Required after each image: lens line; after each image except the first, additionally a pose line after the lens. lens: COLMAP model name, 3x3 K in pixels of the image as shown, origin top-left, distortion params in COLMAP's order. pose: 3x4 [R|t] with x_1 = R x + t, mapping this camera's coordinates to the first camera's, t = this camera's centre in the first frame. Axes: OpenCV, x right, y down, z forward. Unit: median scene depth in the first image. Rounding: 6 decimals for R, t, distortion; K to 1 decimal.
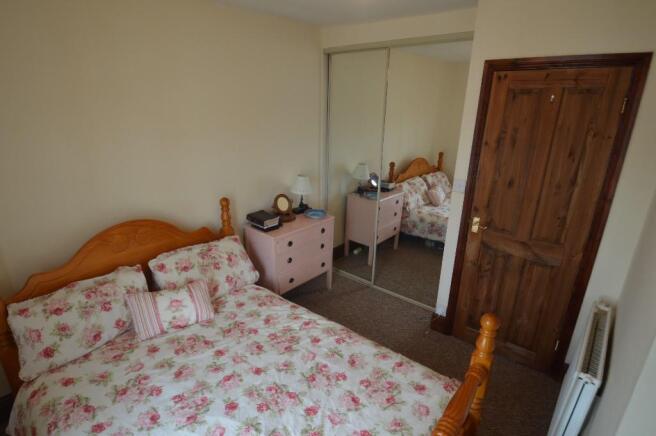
lens RADIAL K [[342.5, 0, 322.8], [0, 342.5, 220.2], [0, 0, 1]] dist [-0.022866, 0.000011]
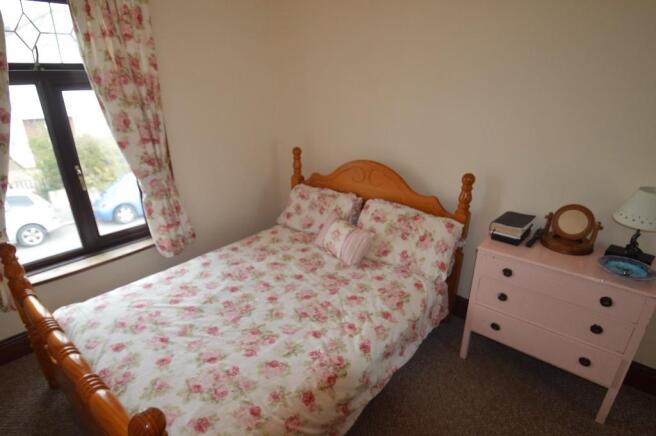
lens RADIAL K [[342.5, 0, 322.8], [0, 342.5, 220.2], [0, 0, 1]] dist [-0.022866, 0.000011]
pose [[0.002270, 0.353546, -0.935415, 0.632076], [-0.313260, 0.888586, 0.335086, -0.166720], [0.949665, 0.292267, 0.112769, 0.814366]]
